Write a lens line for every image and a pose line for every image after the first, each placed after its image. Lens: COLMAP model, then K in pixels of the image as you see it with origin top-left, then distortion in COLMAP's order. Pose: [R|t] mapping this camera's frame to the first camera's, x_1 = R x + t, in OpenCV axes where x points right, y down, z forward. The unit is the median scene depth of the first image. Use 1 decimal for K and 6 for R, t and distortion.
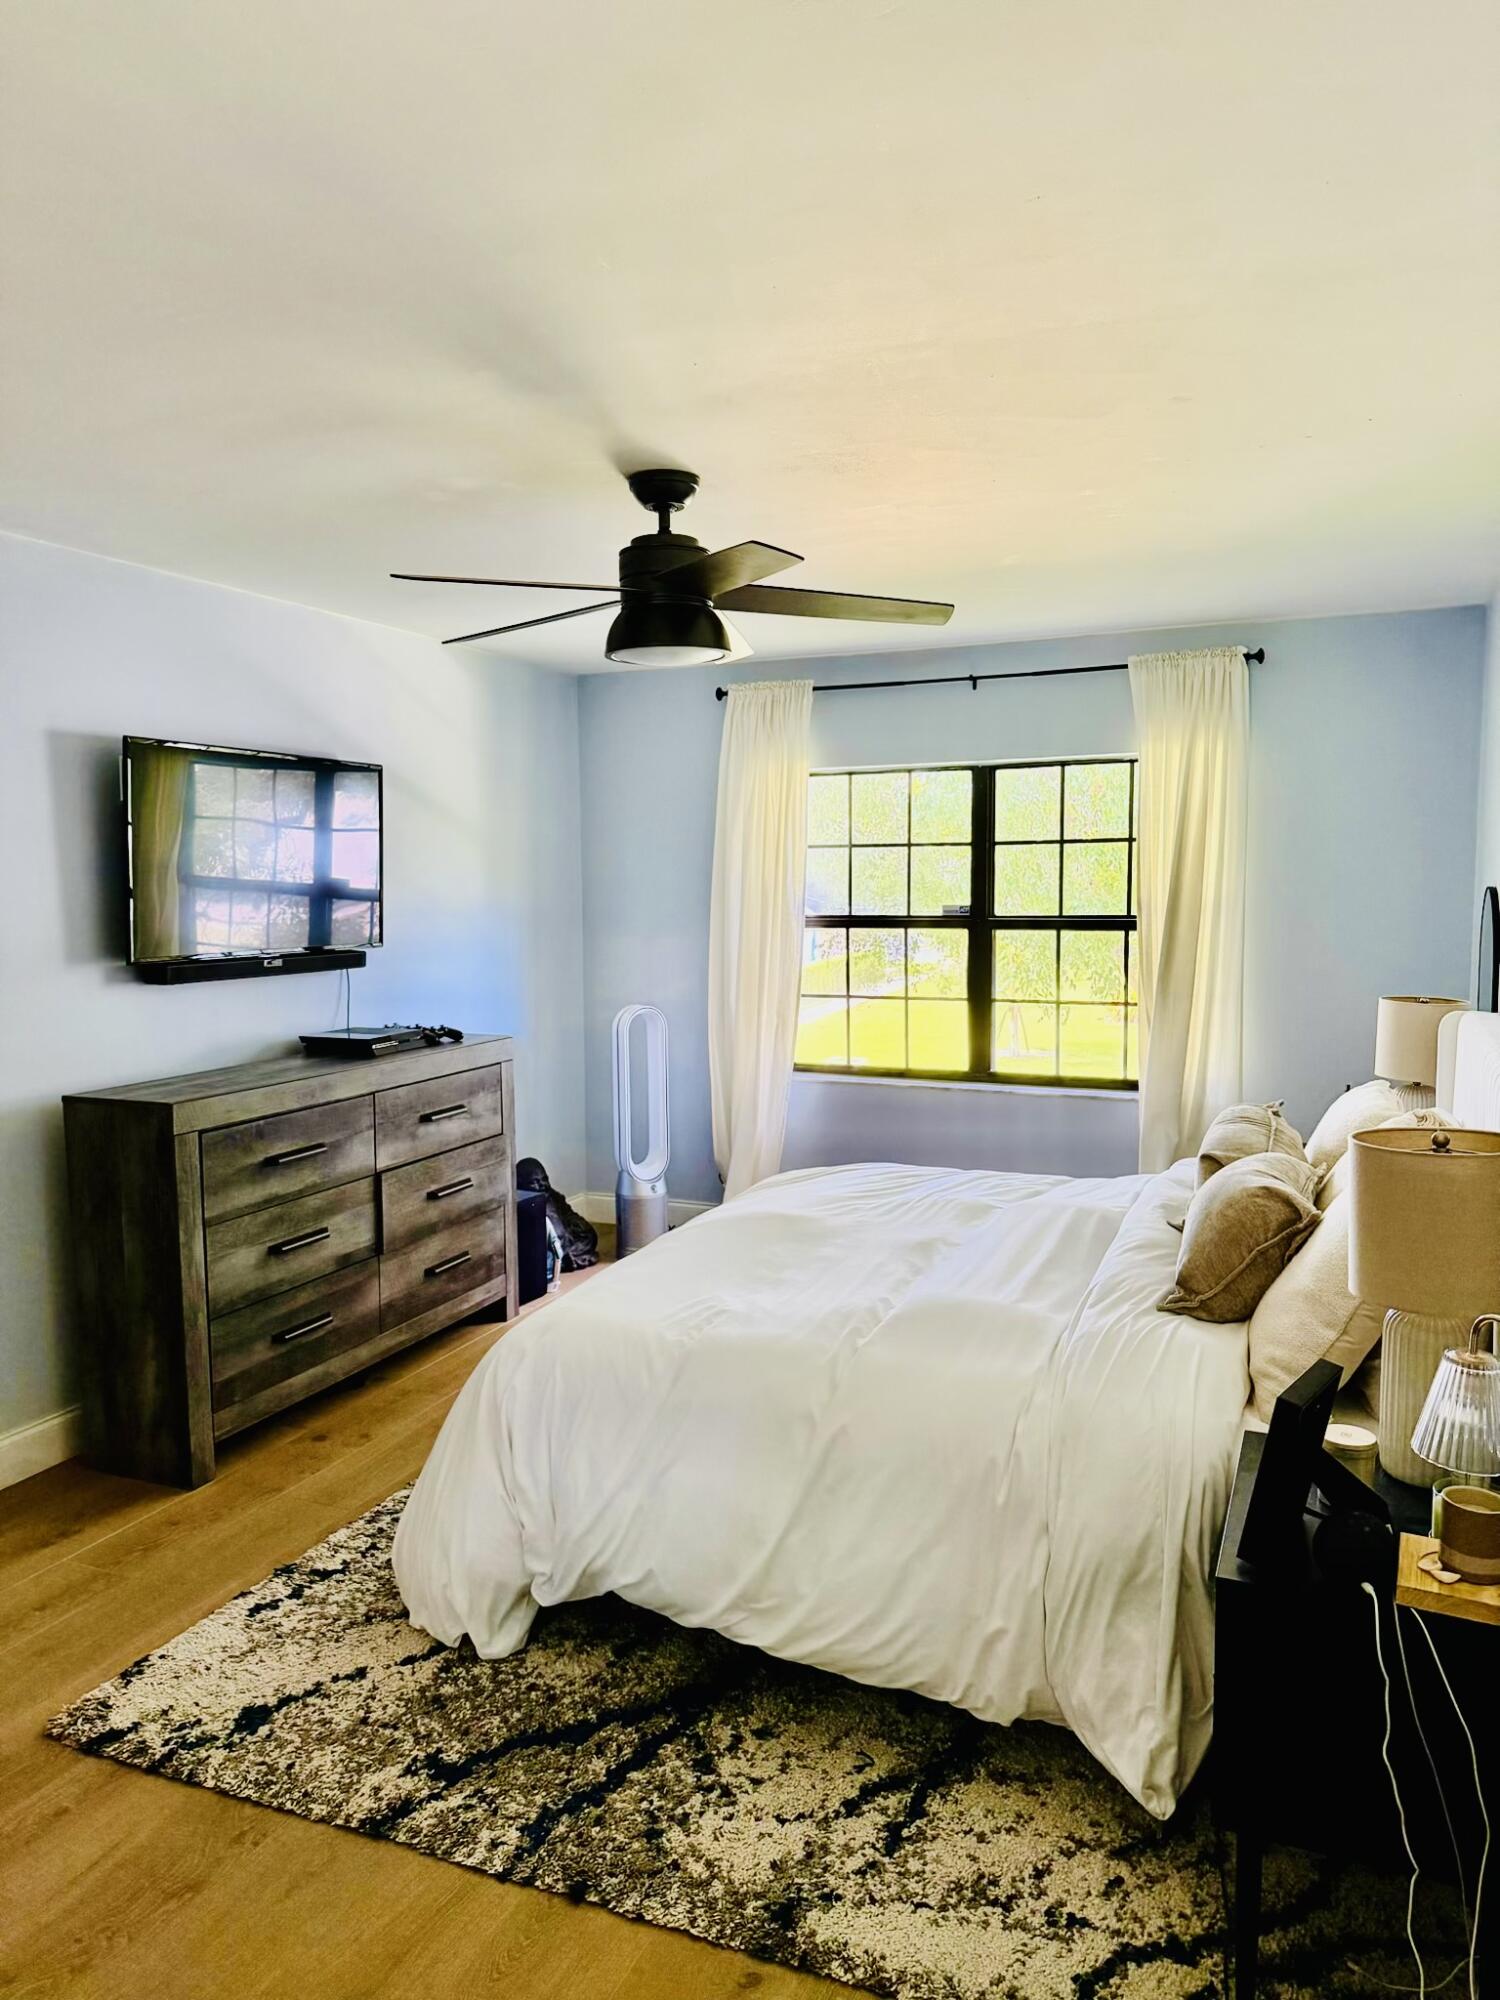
lens RADIAL K [[1393.9, 0, 749.9], [0, 1393.9, 994.3], [0, 0, 1]] dist [0.093661, -0.095486]
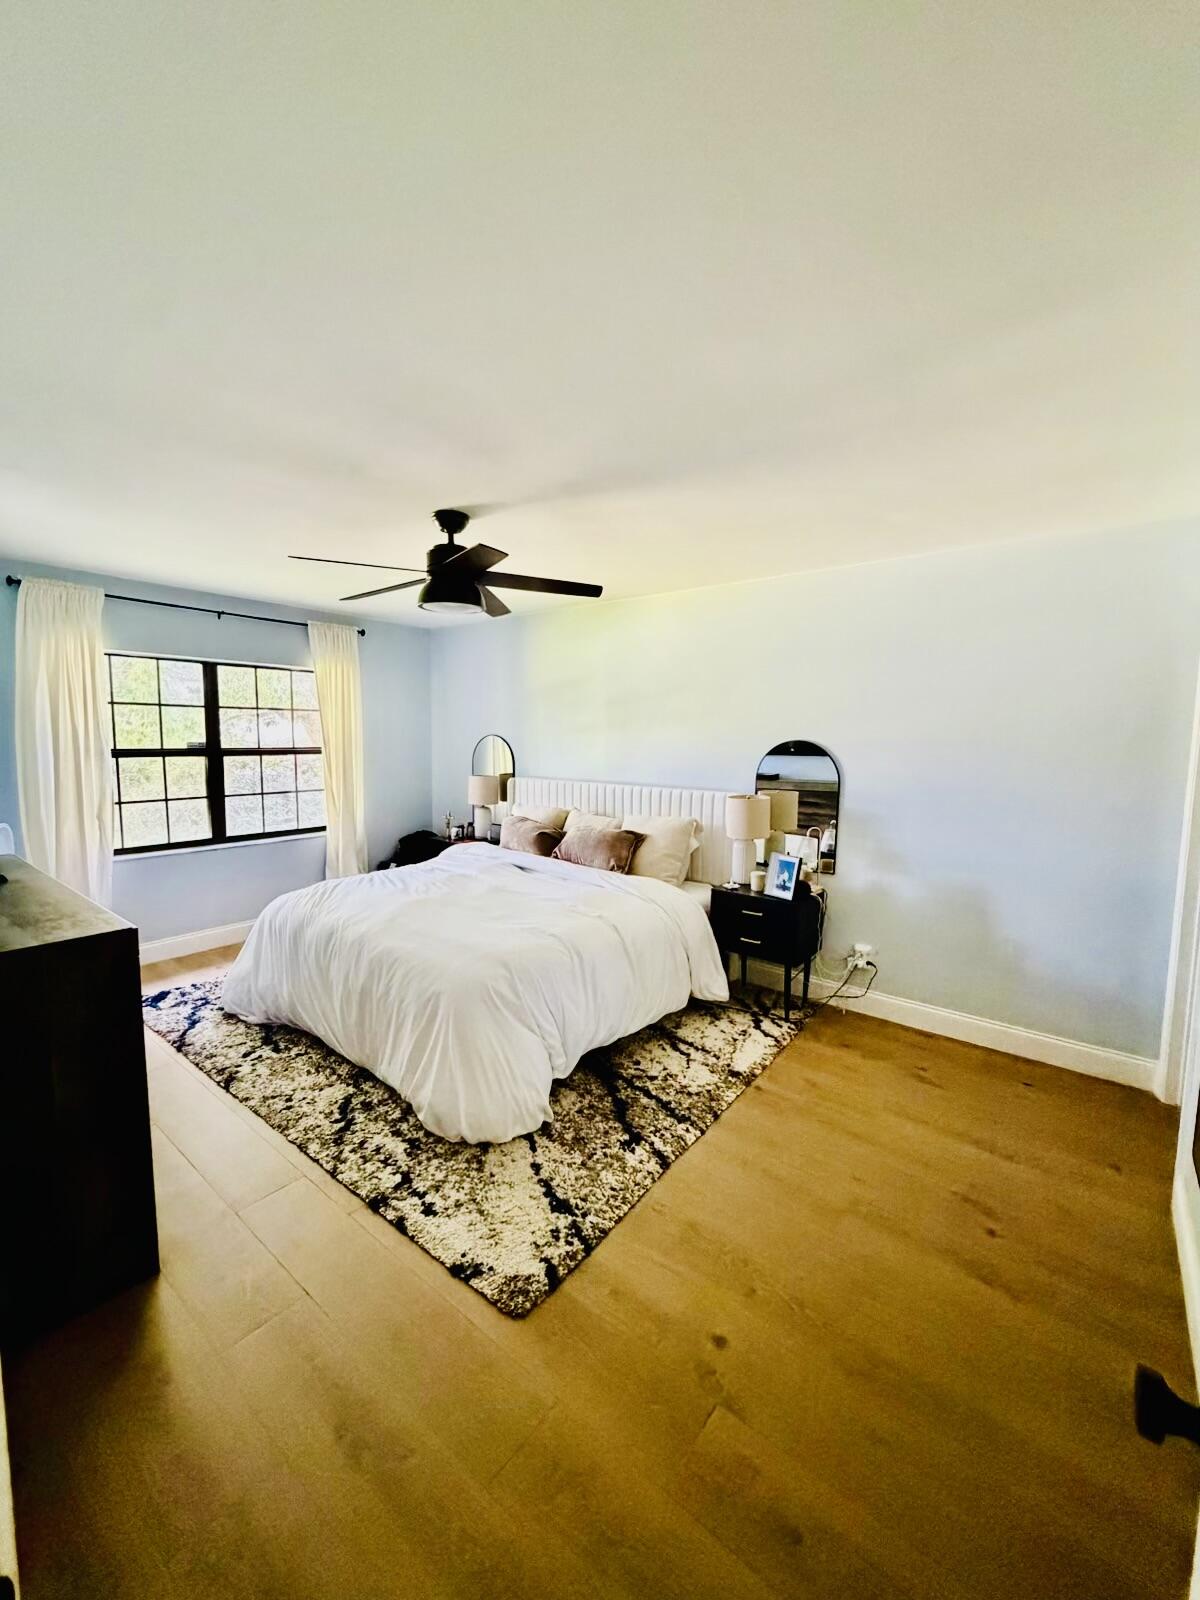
lens RADIAL K [[634.0, 0, 597.3], [0, 634.0, 794.1], [0, 0, 1]] dist [0.022178, 0.000007]
pose [[0.258677, -0.079522, 0.962685, -0.991428], [0.069238, 0.995569, 0.063634, -0.035357], [-0.963479, 0.050194, 0.263036, 0.688522]]
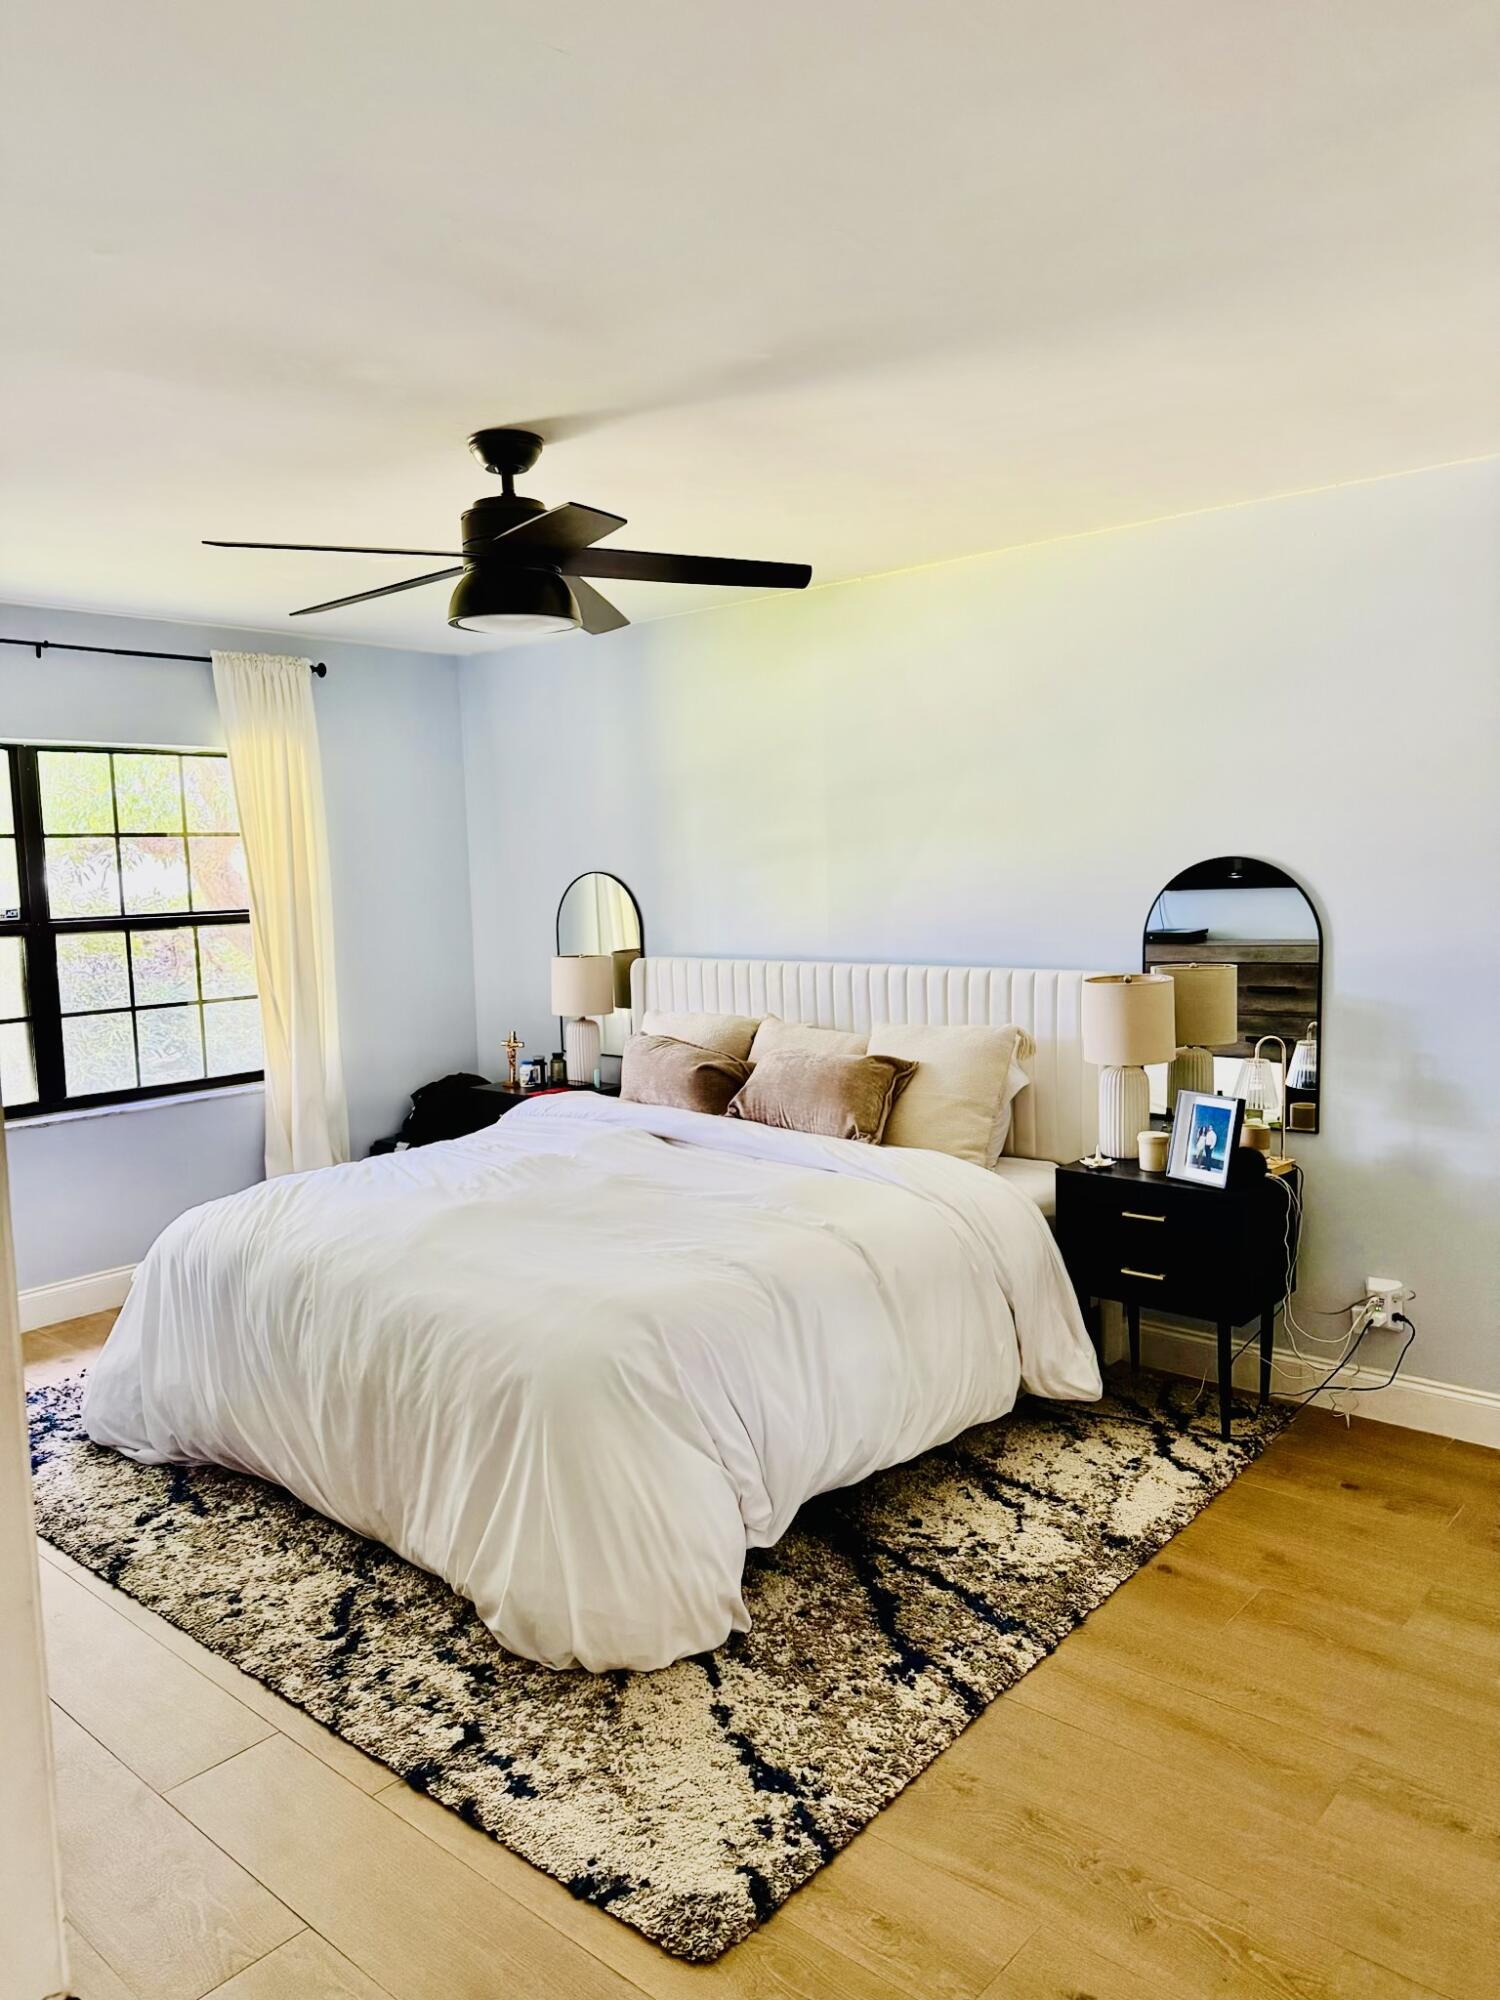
lens RADIAL K [[1392.6, 0, 743.8], [0, 1392.6, 1000.5], [0, 0, 1]] dist [0.087747, -0.086354]
pose [[0.305979, -0.094970, 0.947290, -1.091117], [0.107150, 0.992125, 0.064856, -0.035198], [-0.945989, 0.081657, 0.313745, 0.660468]]
